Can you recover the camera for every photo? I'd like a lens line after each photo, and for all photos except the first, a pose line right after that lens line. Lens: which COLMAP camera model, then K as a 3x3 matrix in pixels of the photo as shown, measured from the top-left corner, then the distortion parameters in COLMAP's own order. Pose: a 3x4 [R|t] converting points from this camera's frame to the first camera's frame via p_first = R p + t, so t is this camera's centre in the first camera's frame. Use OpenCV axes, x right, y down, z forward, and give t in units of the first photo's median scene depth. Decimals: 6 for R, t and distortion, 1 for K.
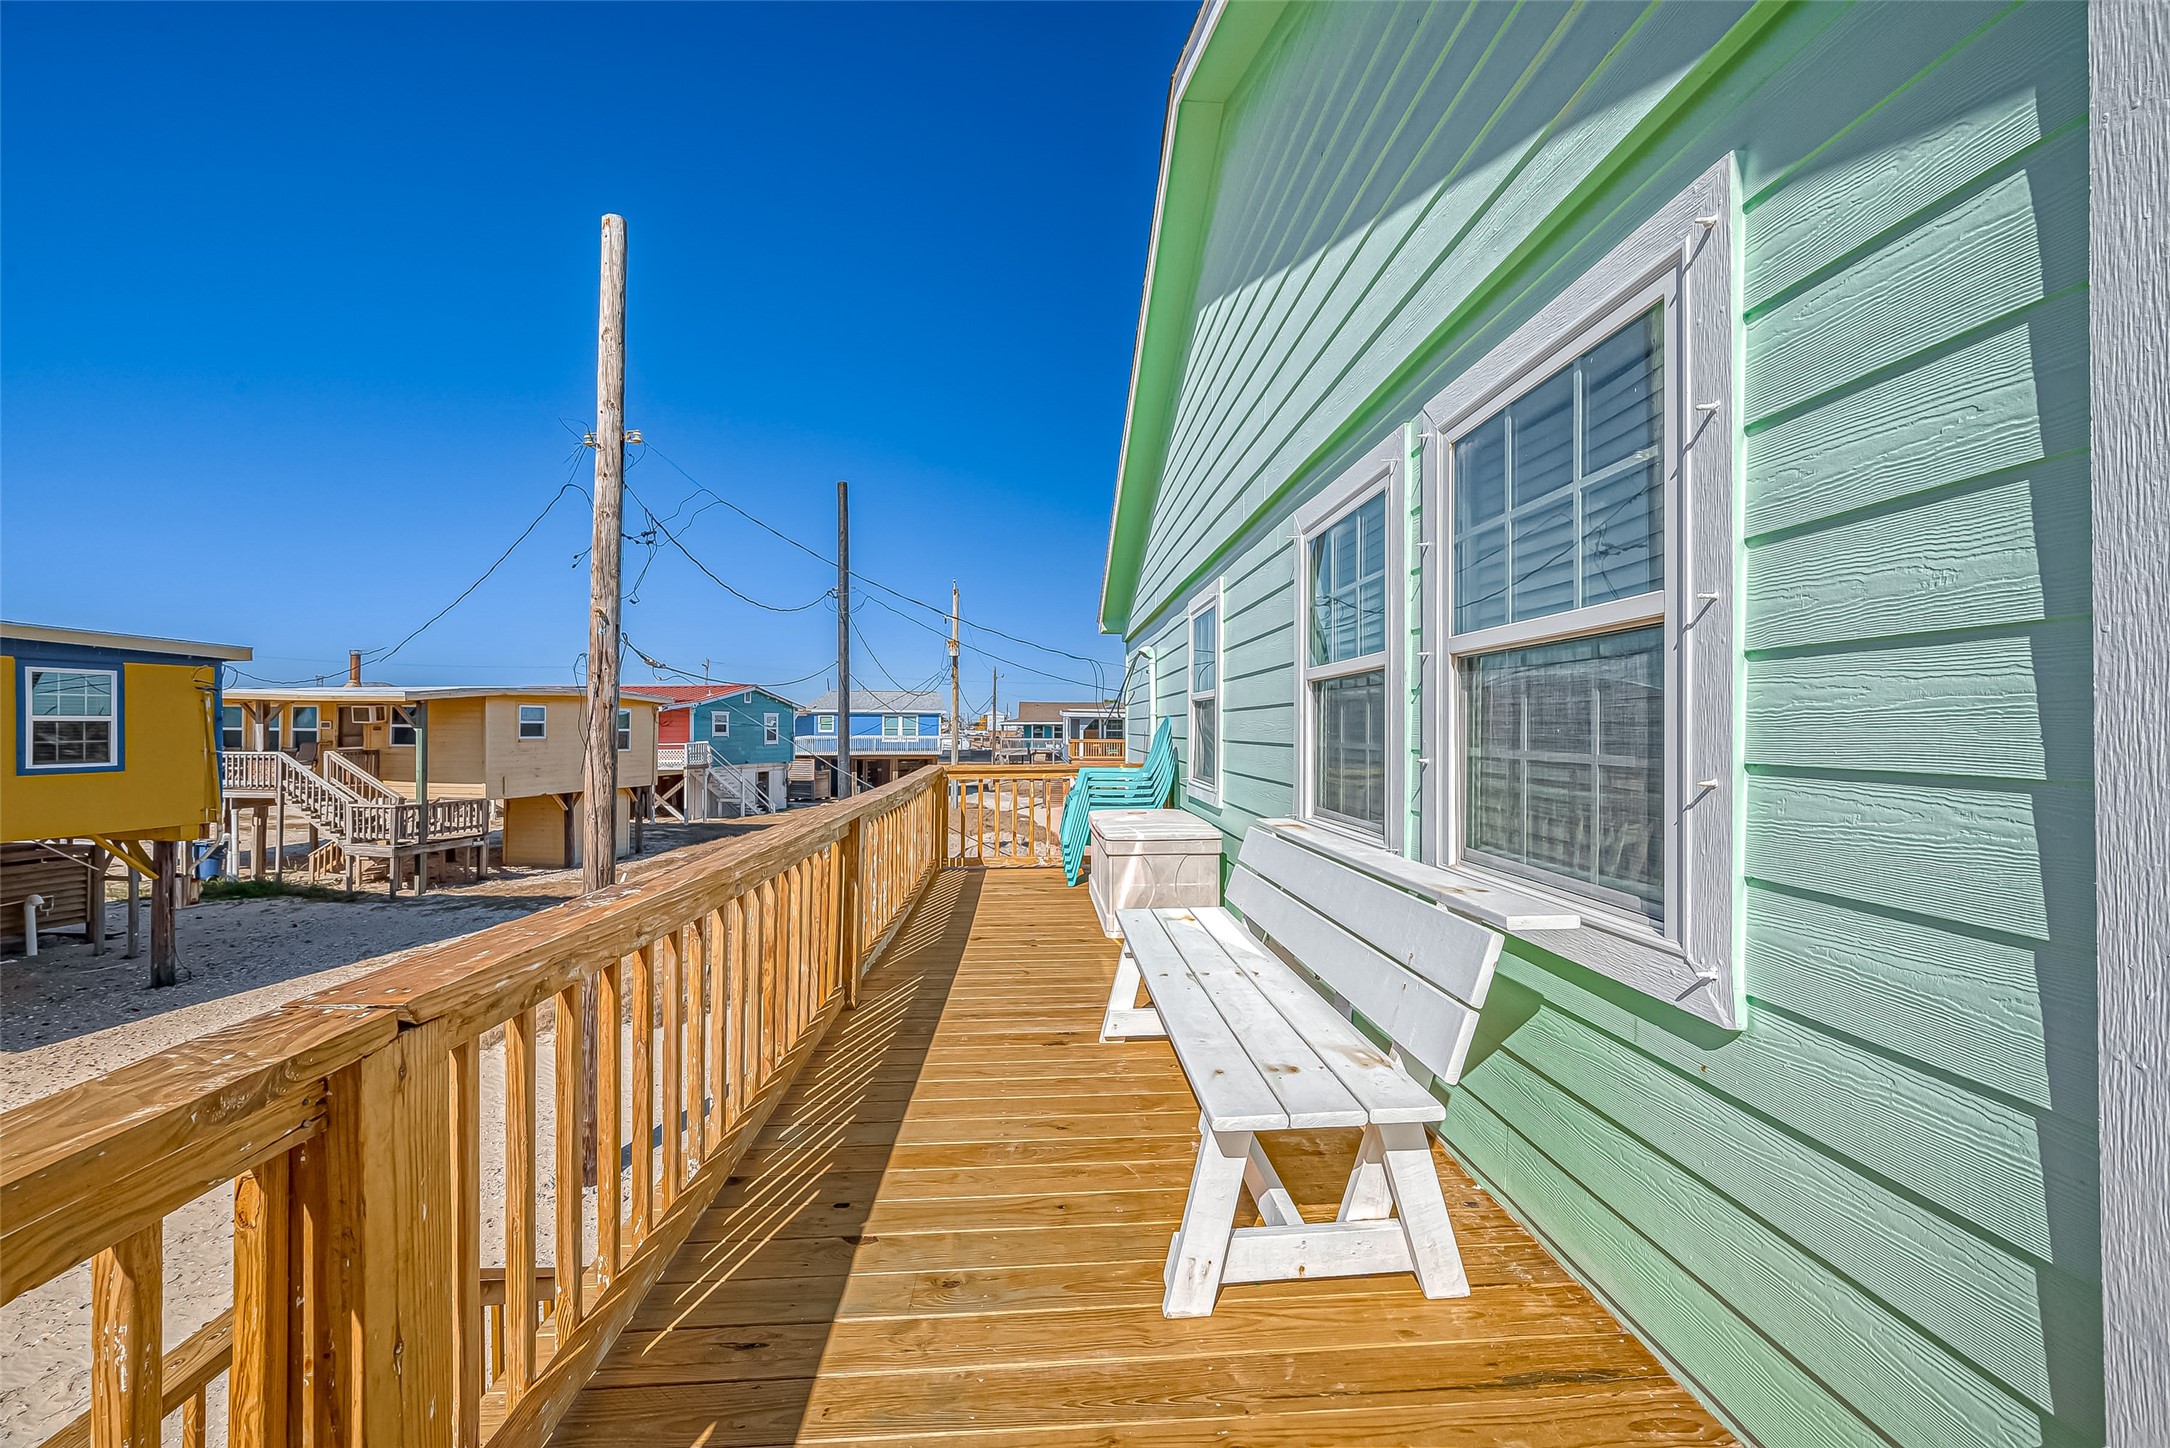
lens RADIAL K [[848.1, 0, 1075.0], [0, 848.1, 724.1], [0, 0, 1]] dist [0.002202, -0.000887]
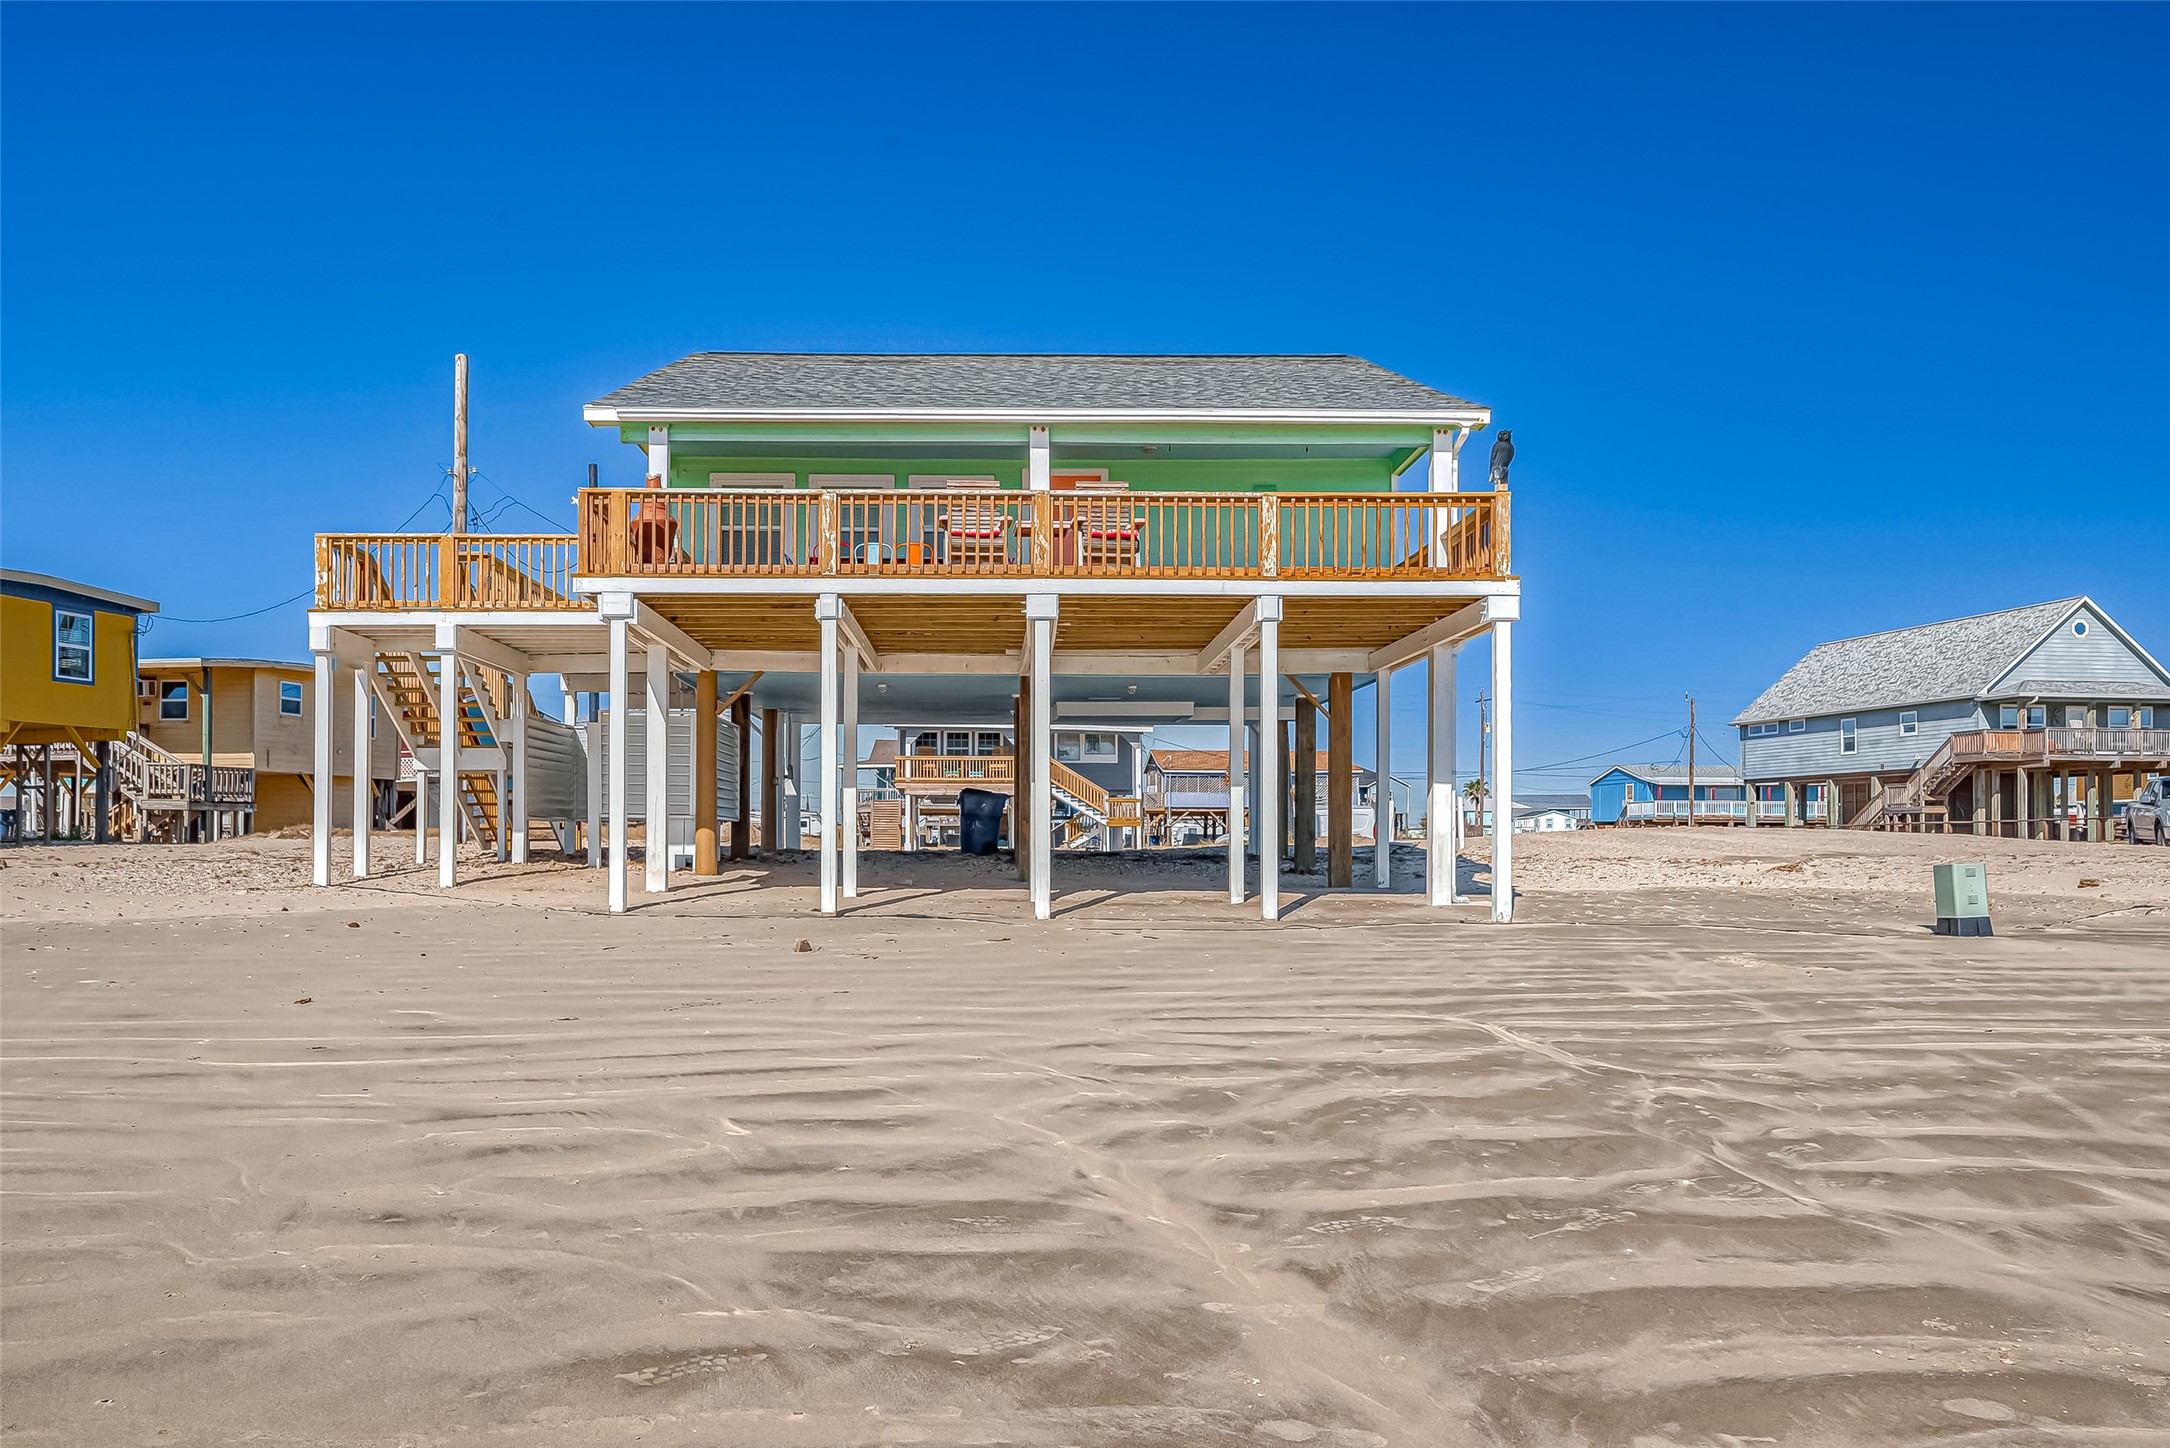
lens RADIAL K [[1621.9, 0, 1024.3], [0, 1621.9, 821.1], [0, 0, 1]] dist [-0.000514, -0.004878]
pose [[0.999502, -0.010116, -0.029887, 0.297932], [0.009781, 0.999888, -0.011320, 0.180834], [0.029998, 0.011022, 0.999489, -0.931431]]
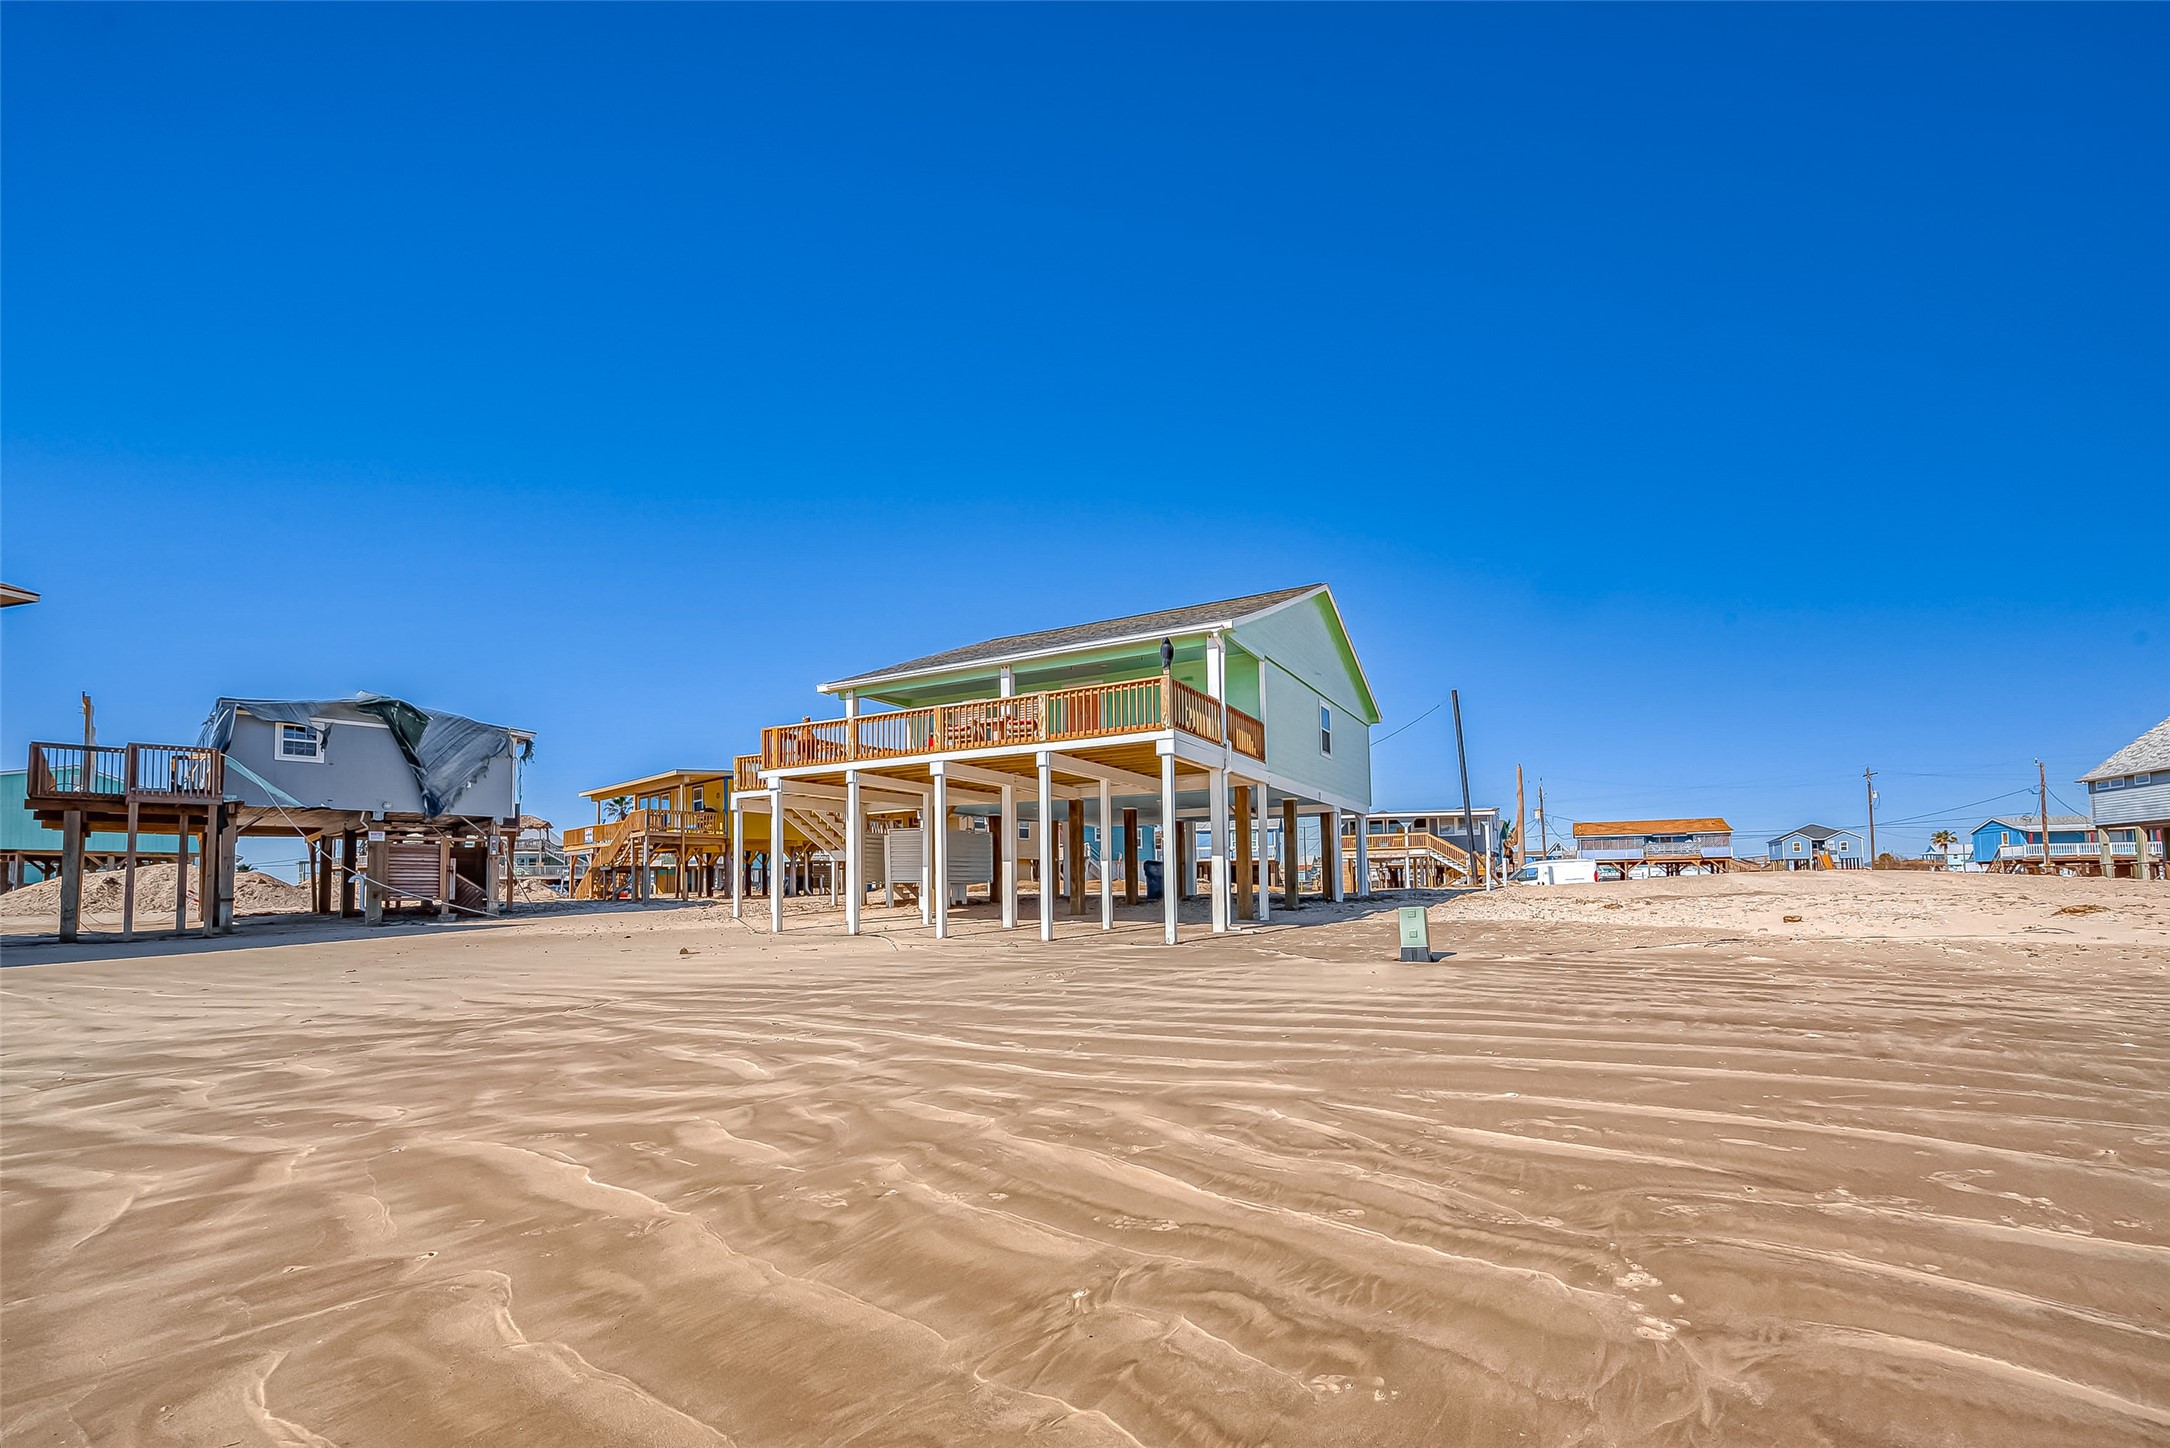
lens RADIAL K [[906.6, 0, 1117.4], [0, 906.6, 840.4], [0, 0, 1]] dist [0.003520, -0.000337]
pose [[0.859147, -0.048186, -0.509455, 0.816827], [0.022991, 0.998186, -0.055639, 0.181052], [0.511212, 0.036090, 0.858697, -0.761911]]
